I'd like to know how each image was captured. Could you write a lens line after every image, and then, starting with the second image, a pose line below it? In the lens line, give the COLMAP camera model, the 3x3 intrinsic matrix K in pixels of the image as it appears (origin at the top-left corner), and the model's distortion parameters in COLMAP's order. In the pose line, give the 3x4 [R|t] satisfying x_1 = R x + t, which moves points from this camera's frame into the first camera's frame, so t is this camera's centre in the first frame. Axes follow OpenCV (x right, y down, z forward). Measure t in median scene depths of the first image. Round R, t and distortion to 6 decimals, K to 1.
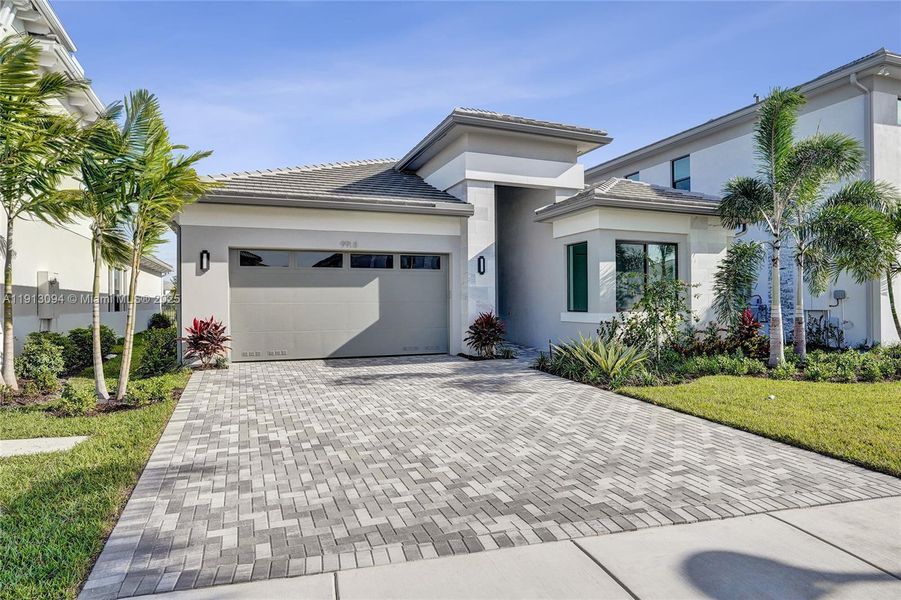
lens RADIAL K [[538.7, 0, 460.1], [0, 538.7, 301.0], [0, 0, 1]] dist [-0.038365, 0.028339]
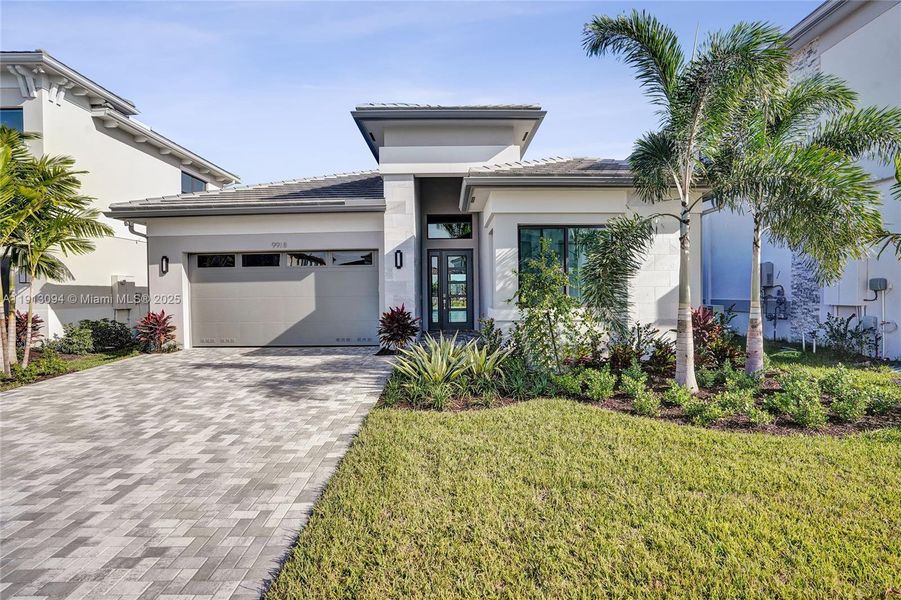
lens RADIAL K [[423.8, 0, 454.5], [0, 423.8, 302.6], [0, 0, 1]] dist [-0.067609, 0.026744]
pose [[0.929415, 0.004775, -0.369005, 0.447340], [0.007410, 0.999473, 0.031597, -0.010922], [0.368962, -0.032101, 0.928890, 0.323796]]
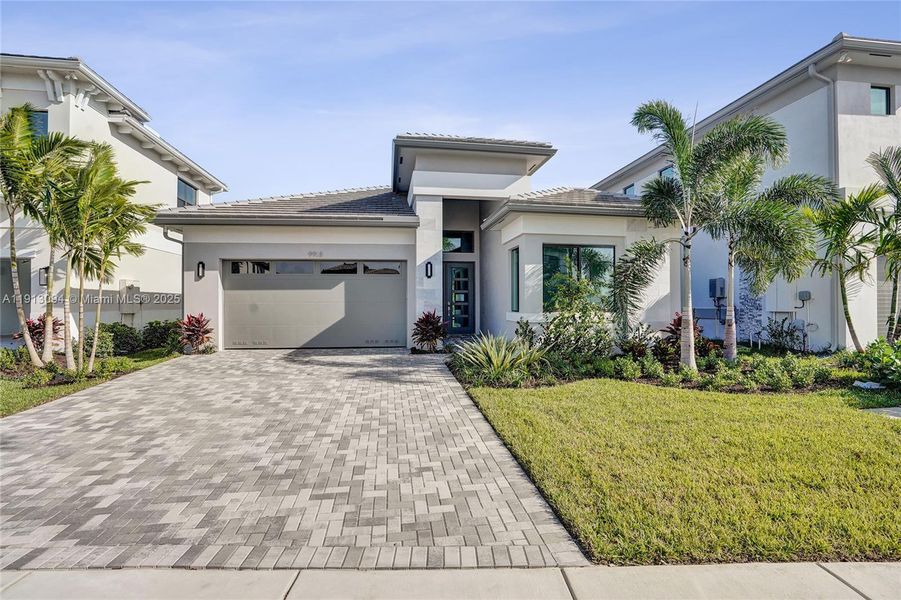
lens RADIAL K [[423.8, 0, 454.5], [0, 423.8, 302.6], [0, 0, 1]] dist [-0.067609, 0.026744]
pose [[0.972244, 0.003095, -0.233951, 0.315762], [-0.002480, 0.999993, 0.002925, -0.000574], [0.233958, -0.002263, 0.972244, 0.154748]]
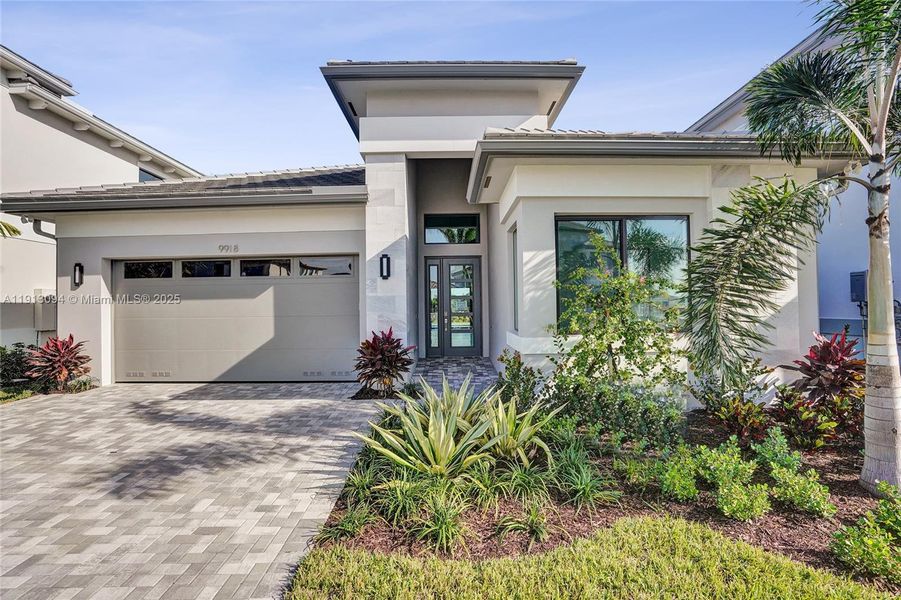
lens RADIAL K [[420.9, 0, 450.5], [0, 420.9, 300.0], [0, 0, 1]] dist [-0.058703, 0.021742]
pose [[0.927572, -0.012500, -0.373436, 0.355537], [0.009873, 0.999911, -0.008946, -0.015625], [0.373514, 0.004611, 0.927613, 0.524115]]
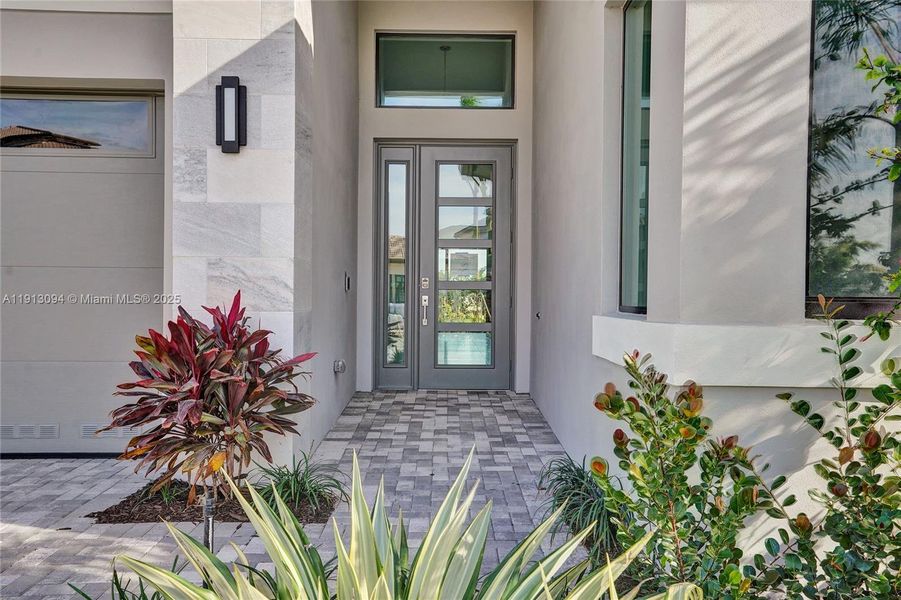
lens RADIAL K [[782.4, 0, 450.5], [0, 782.4, 300.0], [0, 0, 1]] dist [0.055266, 0.000198]
pose [[0.927124, 0.014067, -0.374491, 0.281847], [-0.011290, 0.999890, 0.009608, 0.013873], [0.374585, -0.004680, 0.927181, 0.740699]]
